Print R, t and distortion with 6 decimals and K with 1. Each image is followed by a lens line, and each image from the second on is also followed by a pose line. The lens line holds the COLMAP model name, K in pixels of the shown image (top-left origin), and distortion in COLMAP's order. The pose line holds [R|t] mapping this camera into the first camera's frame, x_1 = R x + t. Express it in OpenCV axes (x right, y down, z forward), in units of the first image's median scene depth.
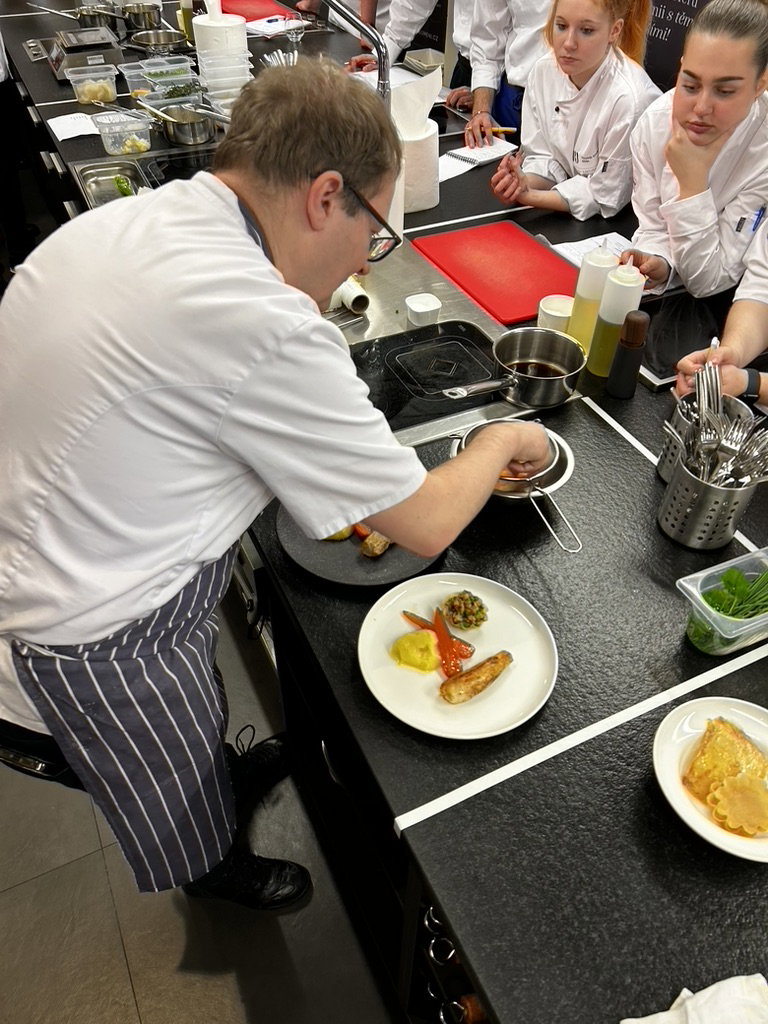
lens RADIAL K [[775.6, 0, 384.0], [0, 775.6, 512.0], [0, 0, 1]] dist [0.027738, -0.000560]
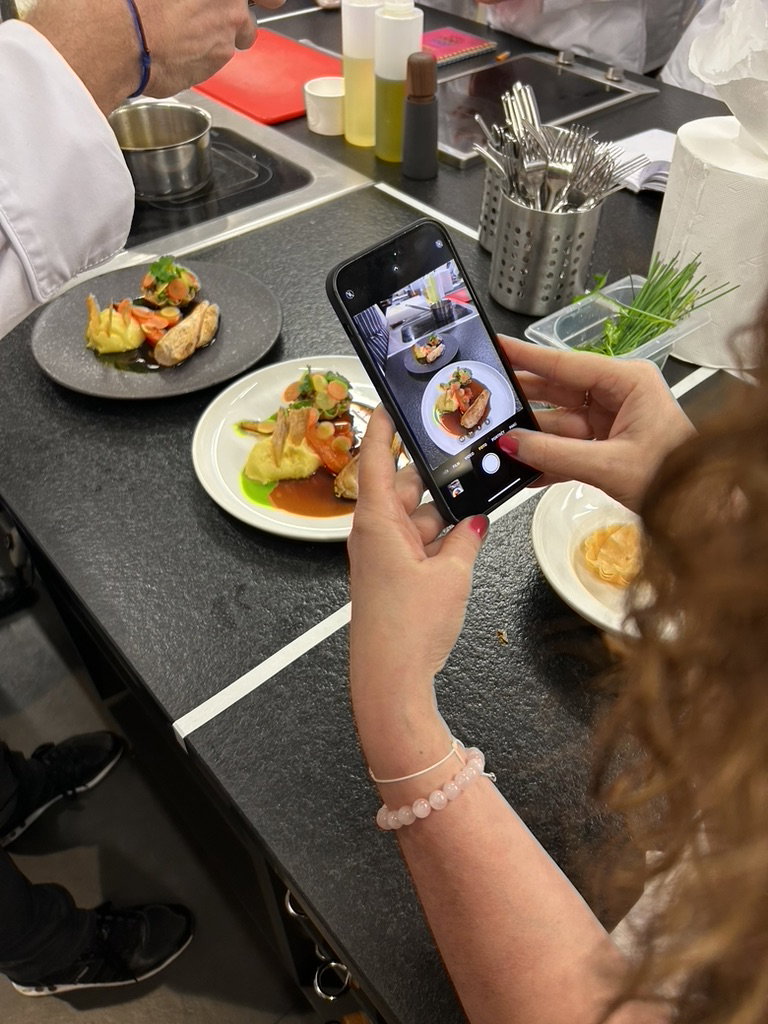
lens RADIAL K [[775.6, 0, 384.0], [0, 775.6, 512.0], [0, 0, 1]] dist [0.027738, -0.000560]
pose [[0.967186, -0.186779, 0.172236, 0.101214], [0.182588, 0.982375, 0.040004, 0.224800], [-0.176672, -0.007243, 0.984243, 0.339003]]
